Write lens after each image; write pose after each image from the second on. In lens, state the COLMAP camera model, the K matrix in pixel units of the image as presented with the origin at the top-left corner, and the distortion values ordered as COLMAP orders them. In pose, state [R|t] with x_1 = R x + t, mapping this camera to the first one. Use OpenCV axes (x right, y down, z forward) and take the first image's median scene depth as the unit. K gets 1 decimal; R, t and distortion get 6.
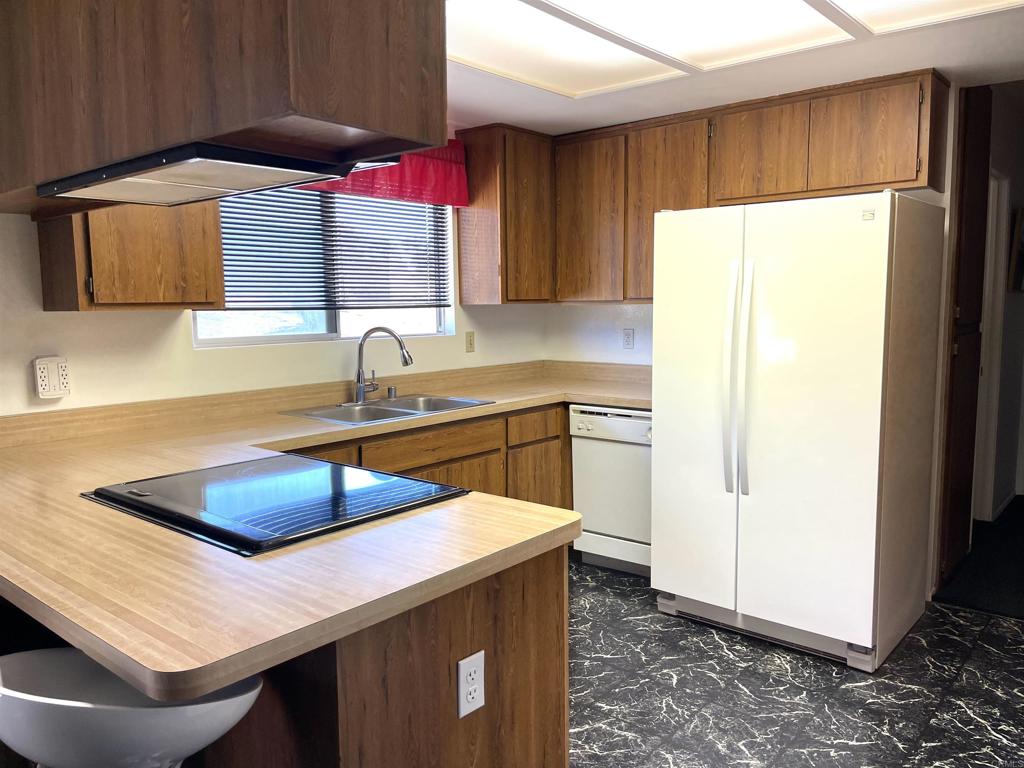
lens RADIAL K [[791.9, 0, 512.0], [0, 791.9, 384.0], [0, 0, 1]] dist [0.071357, -0.105986]
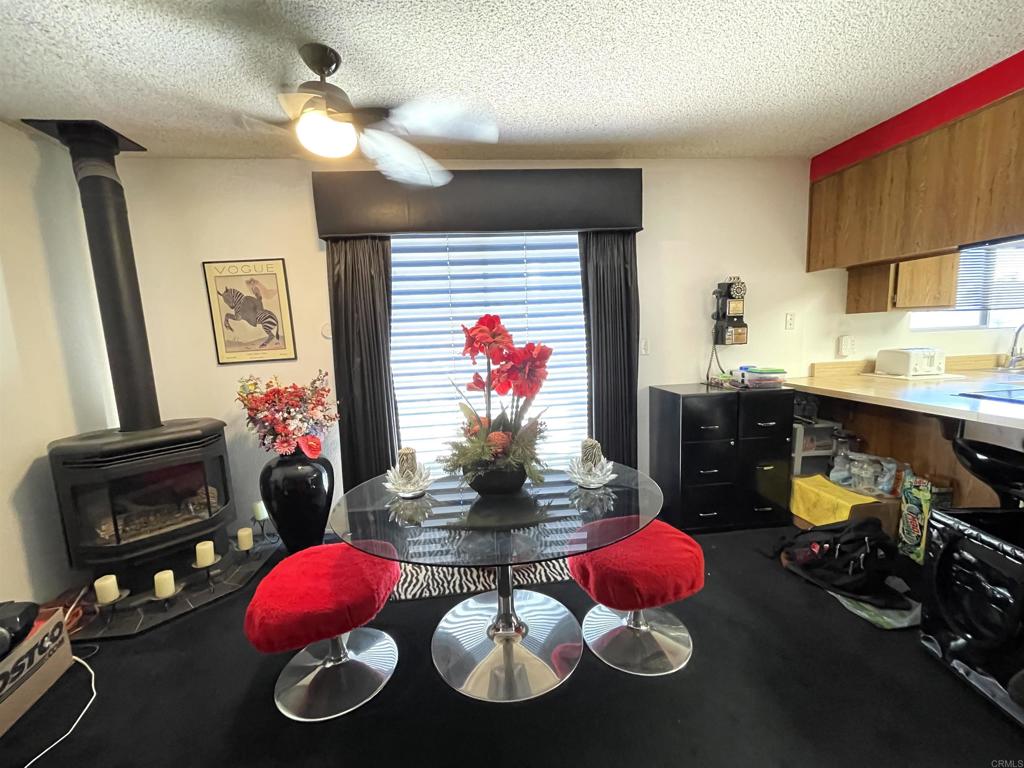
lens RADIAL K [[411.9, 0, 508.7], [0, 411.9, 387.0], [0, 0, 1]] dist [-0.002663, -0.000274]
pose [[0.717555, 0.070831, -0.692891, -0.411301], [-0.039910, 0.997362, 0.060625, 0.063680], [0.695358, -0.015848, 0.718489, -0.359024]]
